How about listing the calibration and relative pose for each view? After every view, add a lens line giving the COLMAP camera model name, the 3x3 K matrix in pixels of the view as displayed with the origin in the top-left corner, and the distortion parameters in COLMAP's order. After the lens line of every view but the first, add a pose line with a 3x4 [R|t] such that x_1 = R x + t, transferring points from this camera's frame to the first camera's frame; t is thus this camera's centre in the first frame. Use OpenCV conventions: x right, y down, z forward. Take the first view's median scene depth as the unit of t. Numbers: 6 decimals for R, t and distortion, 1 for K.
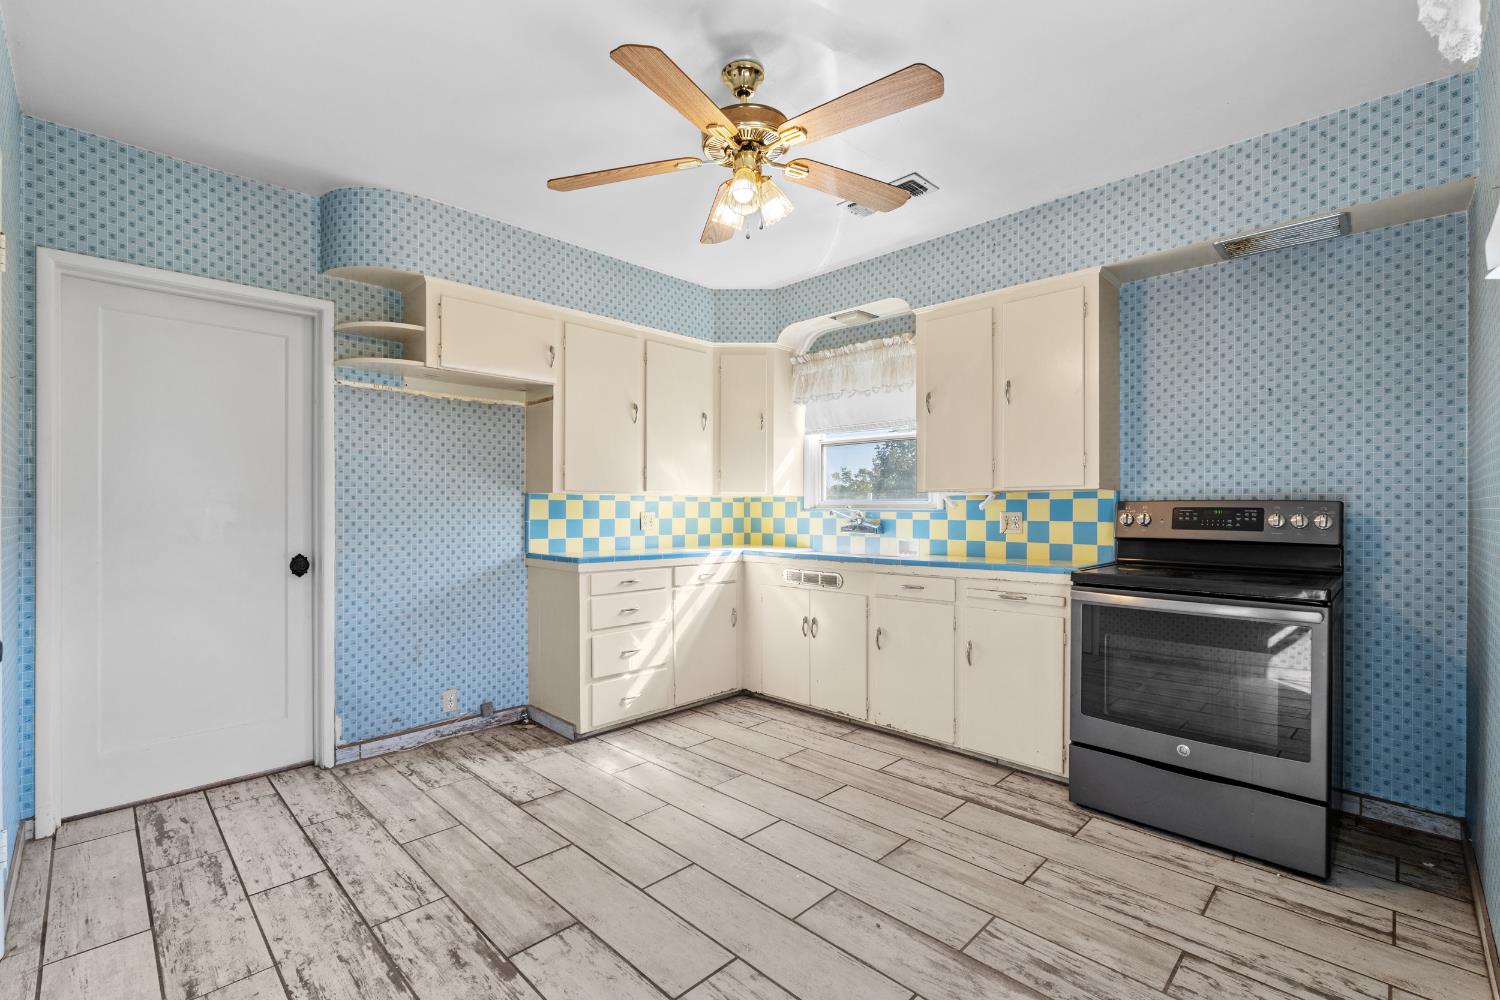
lens RADIAL K [[668.1, 0, 750.0], [0, 668.1, 500.0], [0, 0, 1]] dist [-0.002801, 0.000187]
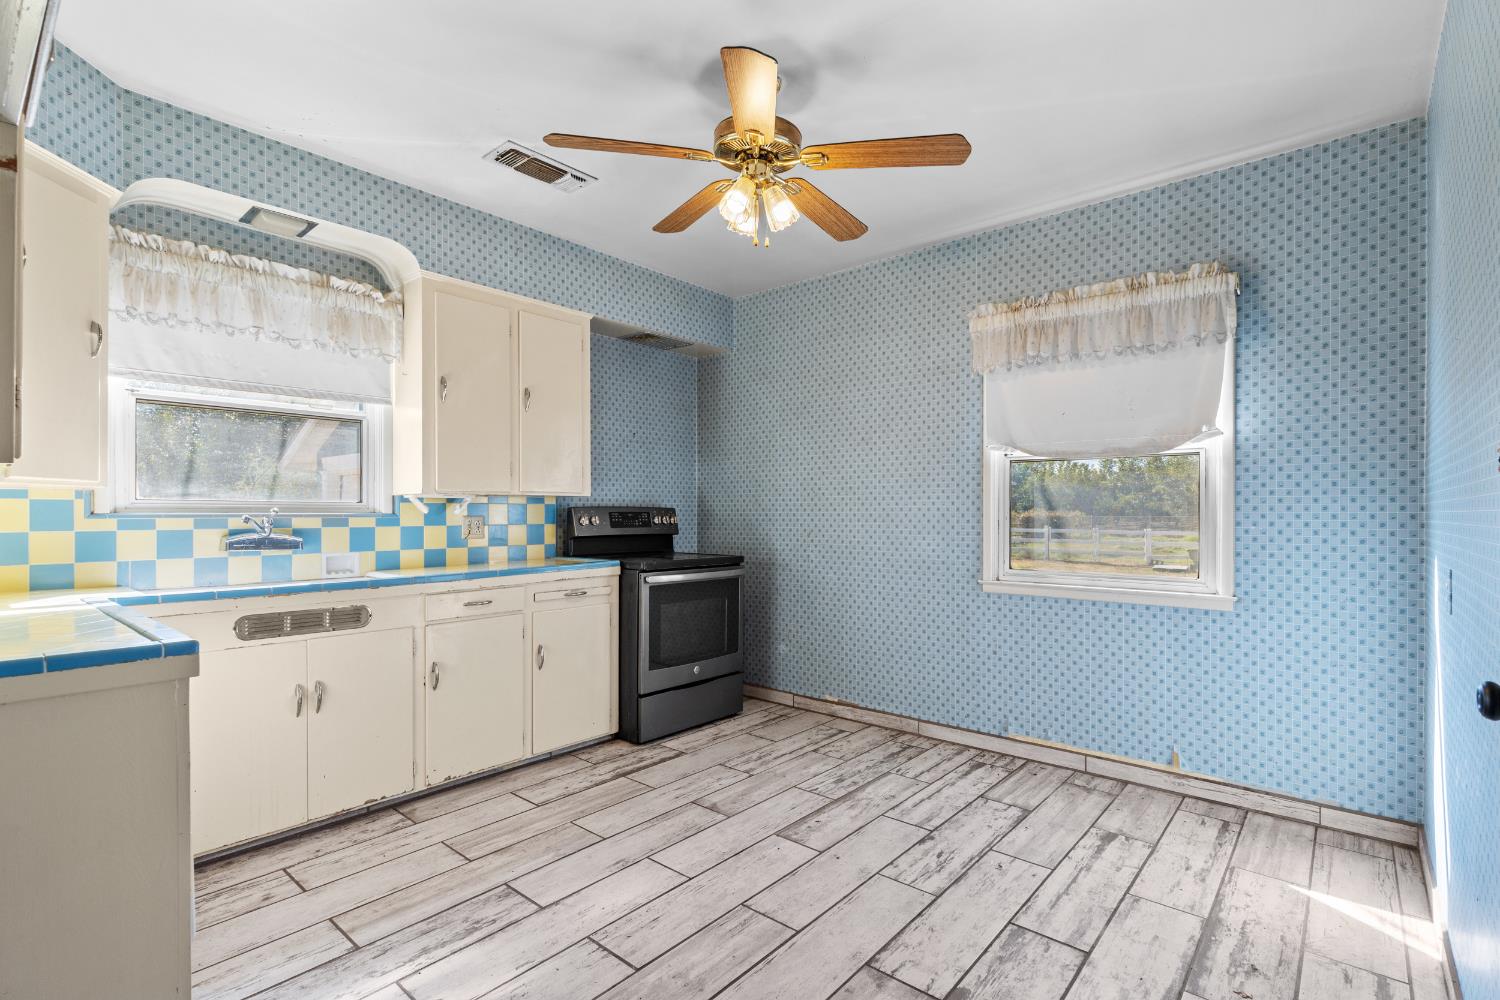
lens RADIAL K [[708.0, 0, 754.2], [0, 708.0, 504.3], [0, 0, 1]] dist [-0.001677, -0.000194]
pose [[-0.084672, 0.010699, 0.996351, -0.806880], [-0.012663, 0.999850, -0.011812, 0.009083], [-0.996328, -0.013617, -0.084524, 0.823636]]
